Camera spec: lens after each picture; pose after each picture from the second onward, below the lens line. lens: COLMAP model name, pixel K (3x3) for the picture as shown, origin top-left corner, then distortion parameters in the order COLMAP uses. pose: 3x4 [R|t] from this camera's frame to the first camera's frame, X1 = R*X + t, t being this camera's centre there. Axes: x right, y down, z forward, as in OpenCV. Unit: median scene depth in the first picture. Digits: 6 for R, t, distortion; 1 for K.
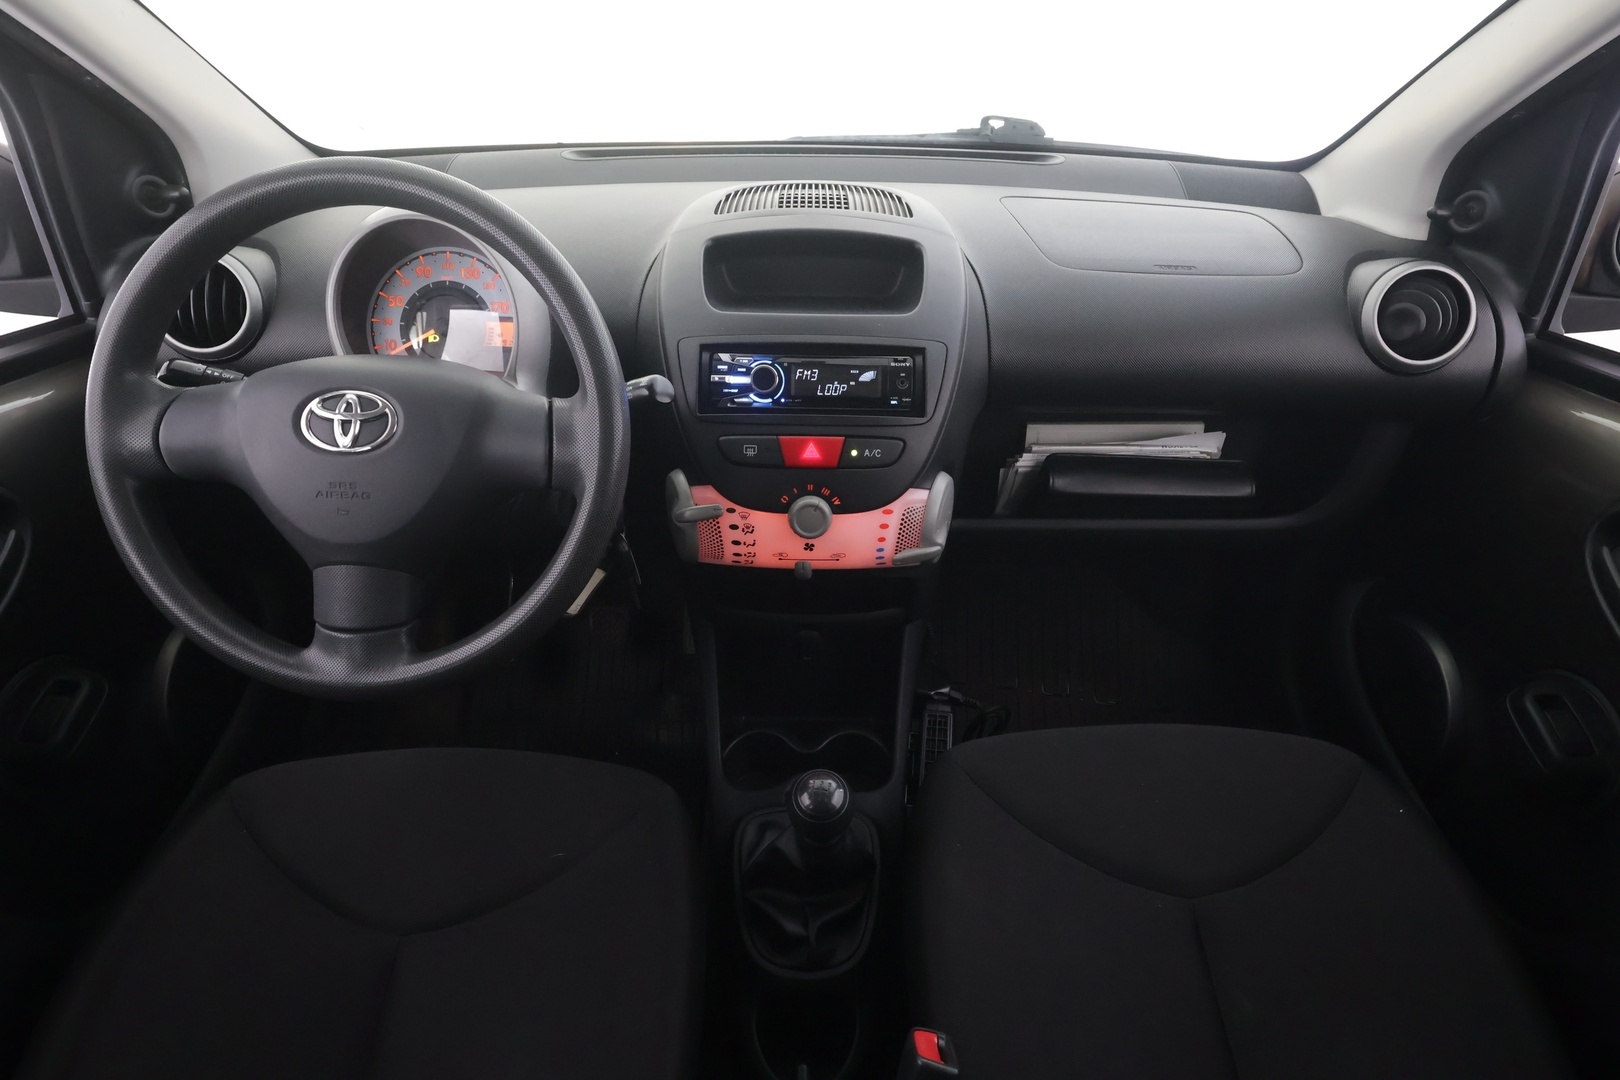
lens RADIAL K [[851.6, 0, 810.0], [0, 851.6, 540.0], [0, 0, 1]] dist [-0.000913, 0.000241]
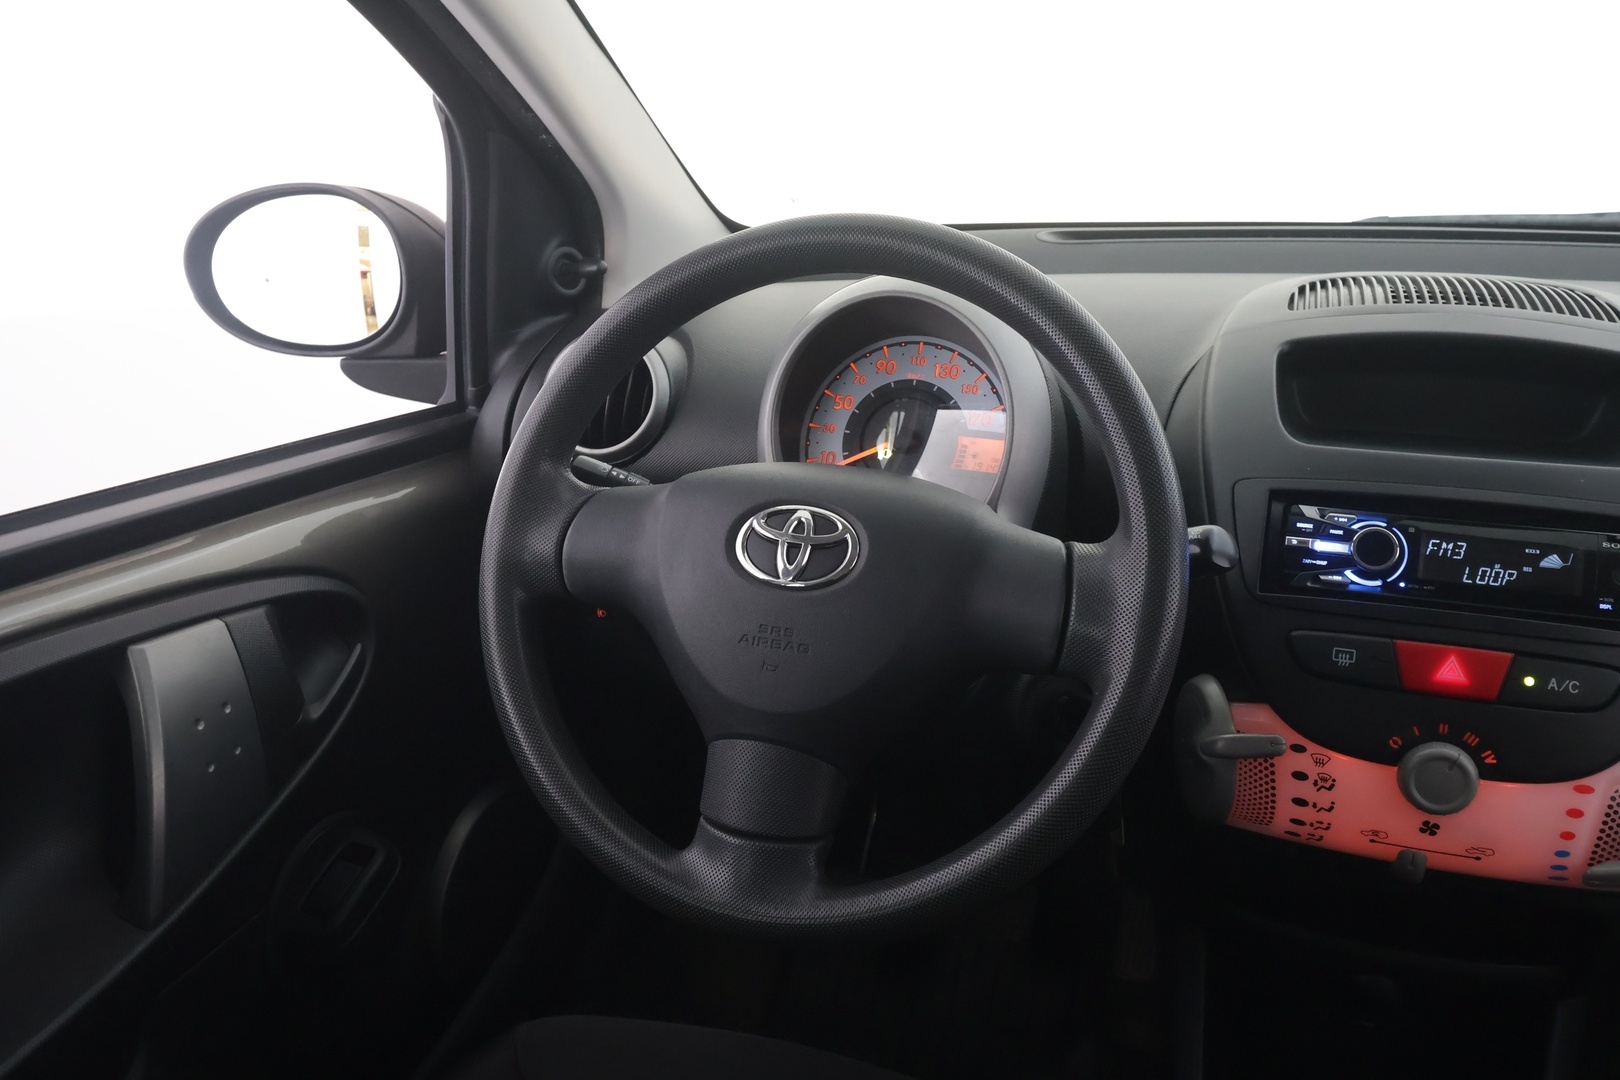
lens RADIAL K [[1262.4, 0, 807.4], [0, 1262.4, 542.8], [0, 0, 1]] dist [-0.003883, 0.005507]
pose [[0.937681, 0.089725, -0.335713, -0.133651], [-0.157052, 0.971217, -0.179088, 0.041612], [0.309982, 0.220652, 0.924783, -0.005012]]
